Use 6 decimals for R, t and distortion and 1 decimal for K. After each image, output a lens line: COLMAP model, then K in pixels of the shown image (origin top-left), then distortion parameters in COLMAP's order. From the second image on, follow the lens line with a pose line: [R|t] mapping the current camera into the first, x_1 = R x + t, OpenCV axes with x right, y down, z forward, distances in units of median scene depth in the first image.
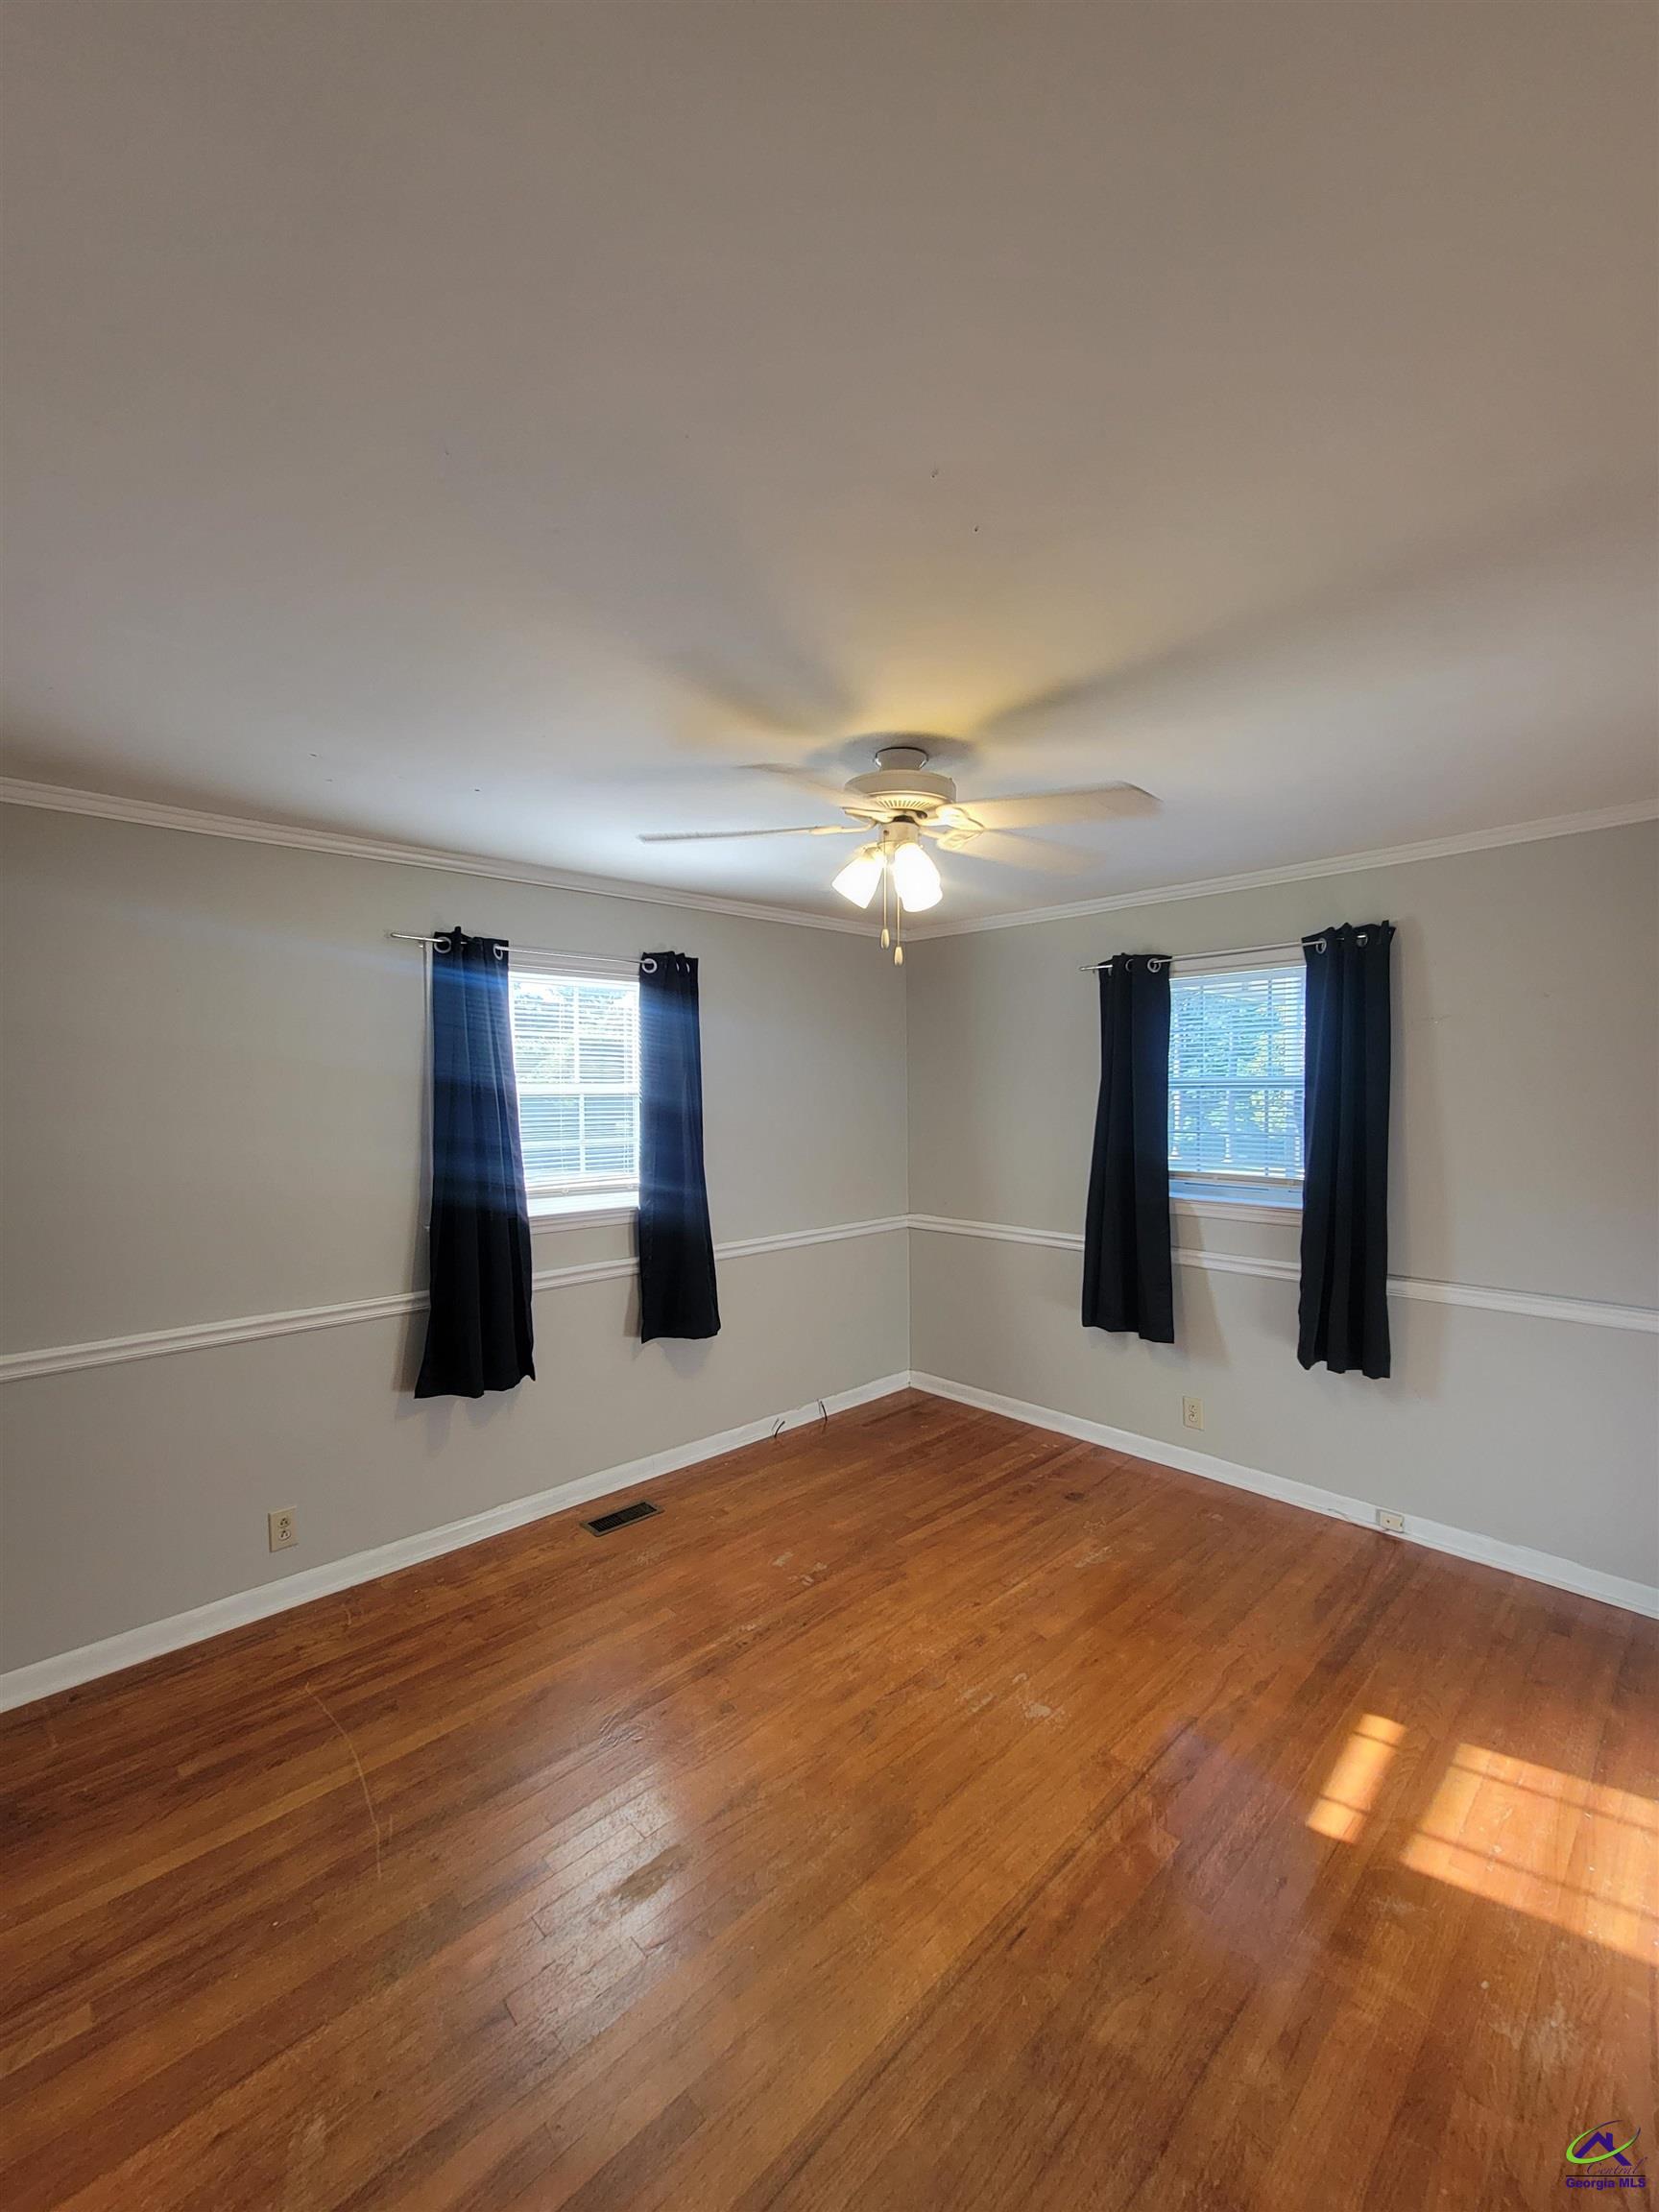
lens RADIAL K [[902.5, 0, 818.8], [0, 902.5, 1112.2], [0, 0, 1]] dist [-0.003774, 0.001799]
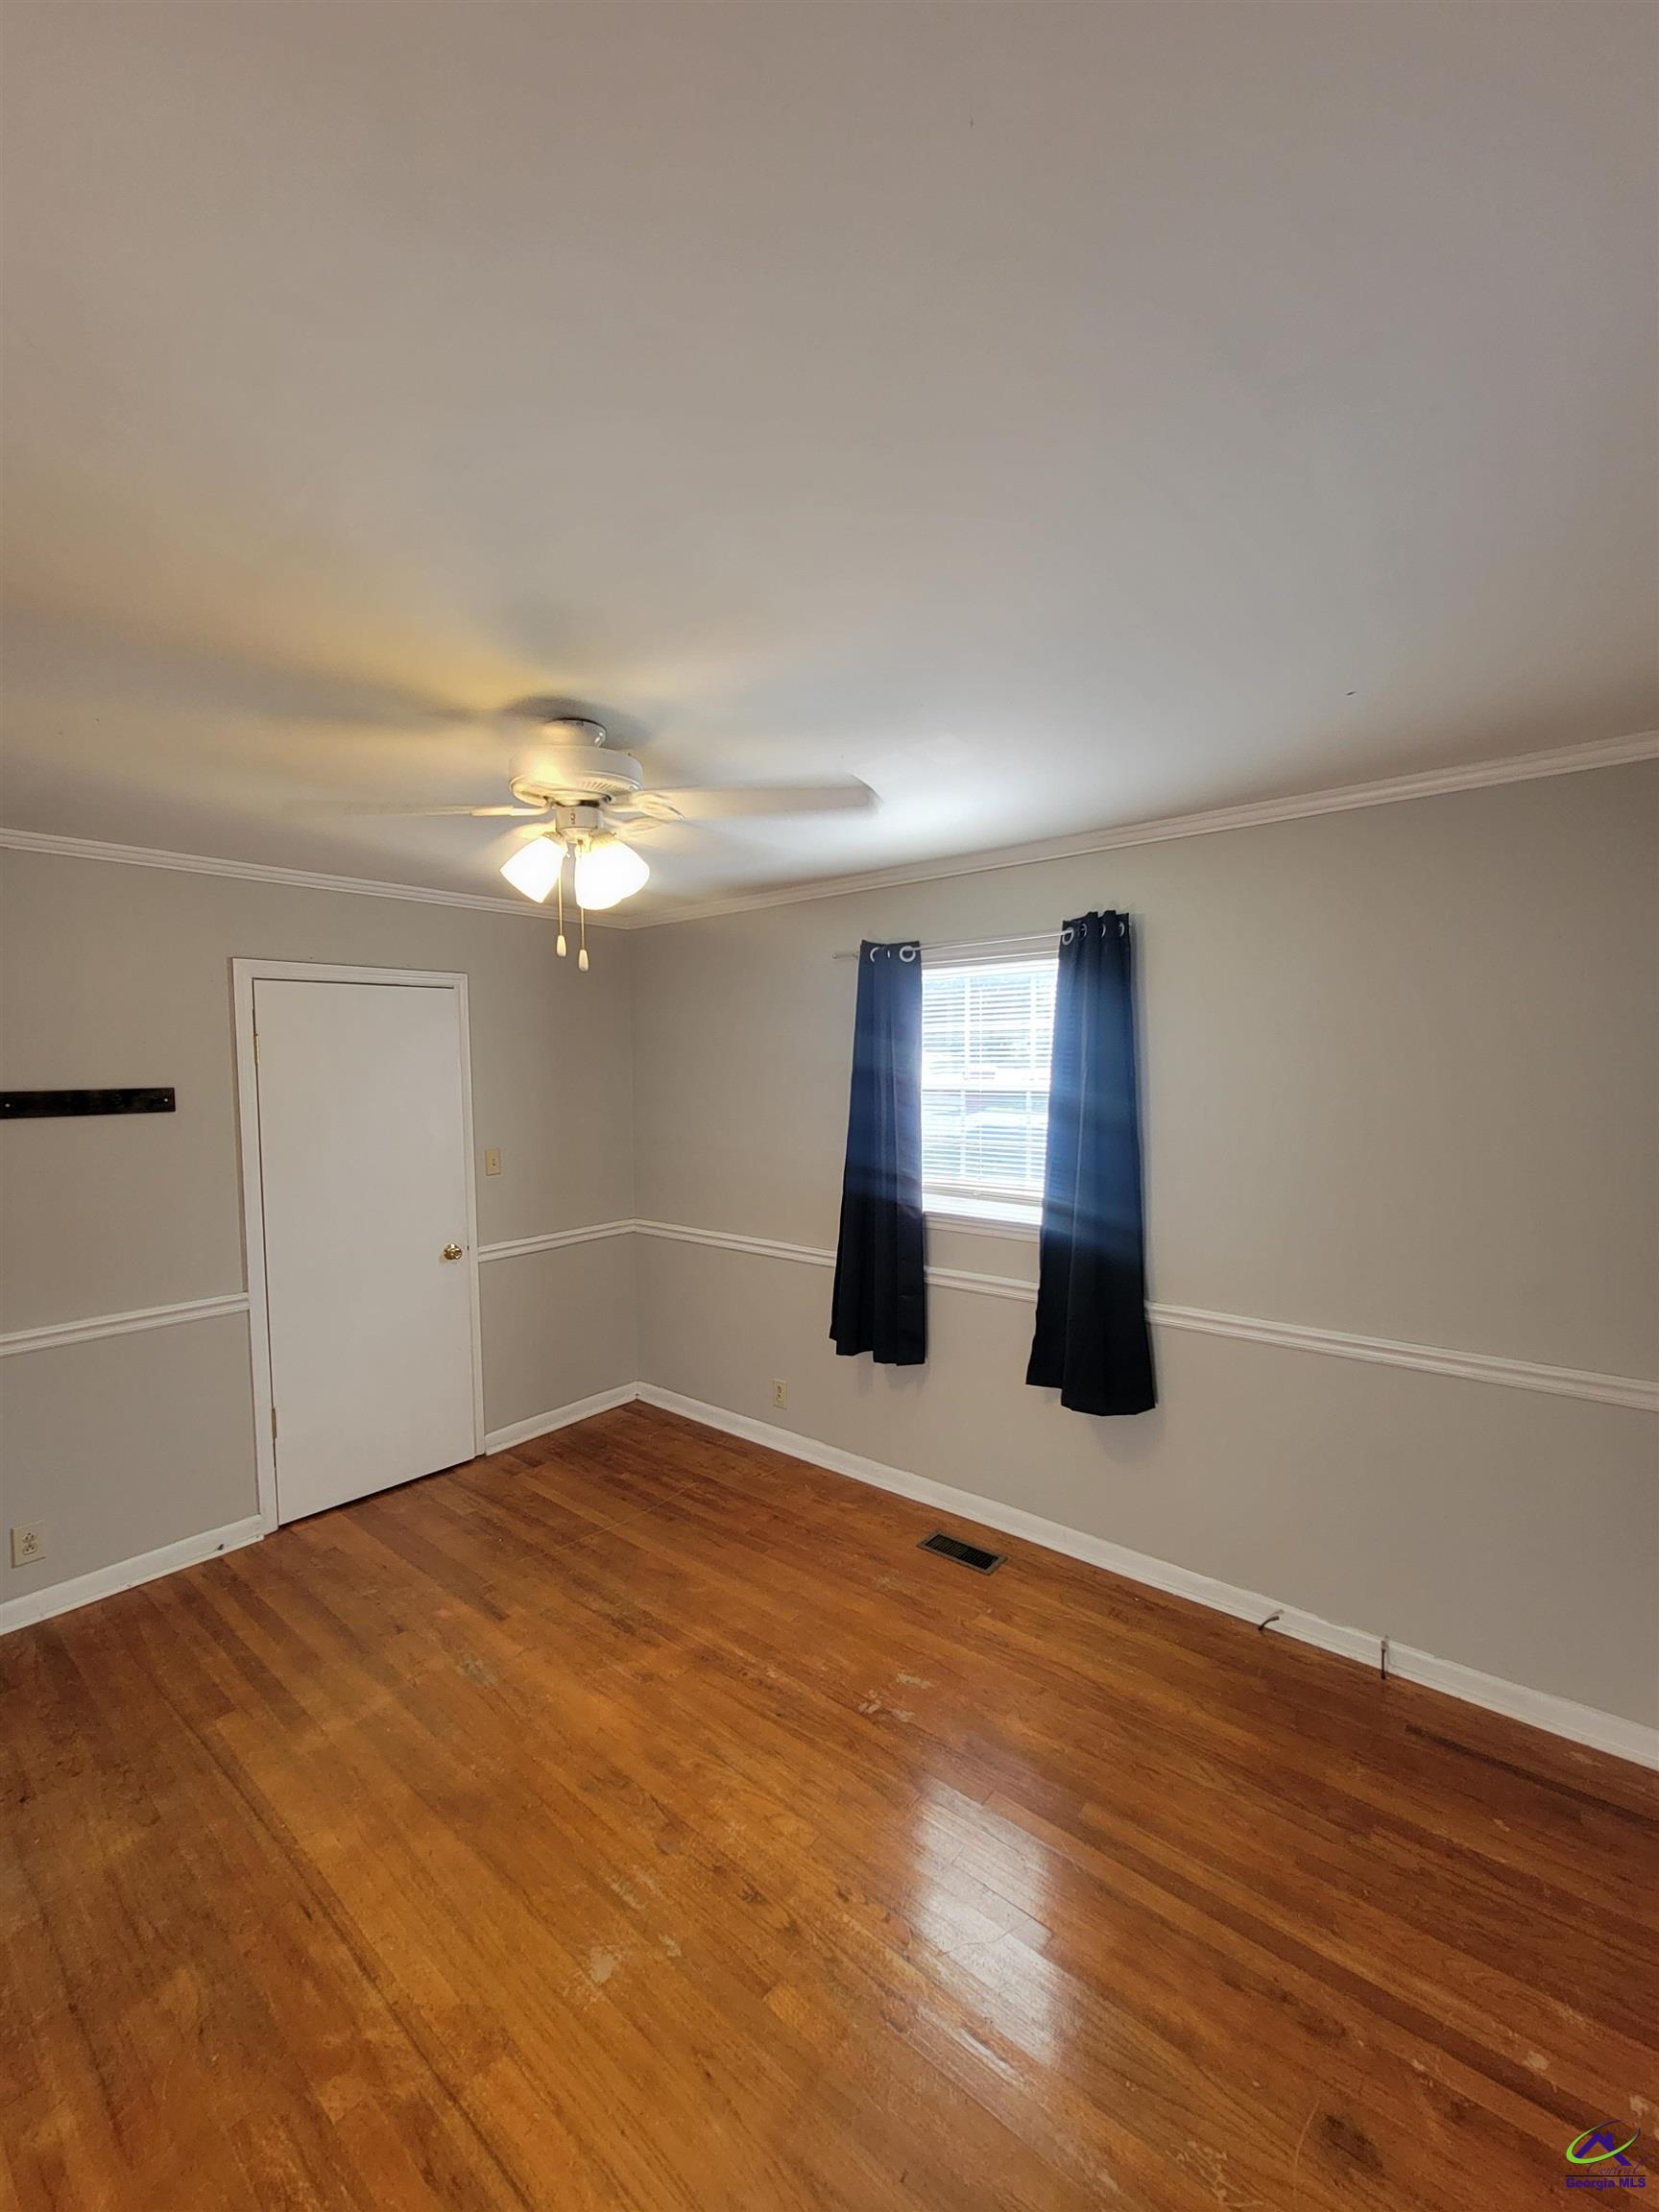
lens RADIAL K [[902.5, 0, 820.7], [0, 902.5, 1106.8], [0, 0, 1]] dist [-0.003774, 0.001799]
pose [[0.109217, 0.058149, -0.992316, 0.852357], [-0.014193, 0.998277, 0.056936, -0.073131], [0.993917, 0.007866, 0.109854, 0.974990]]
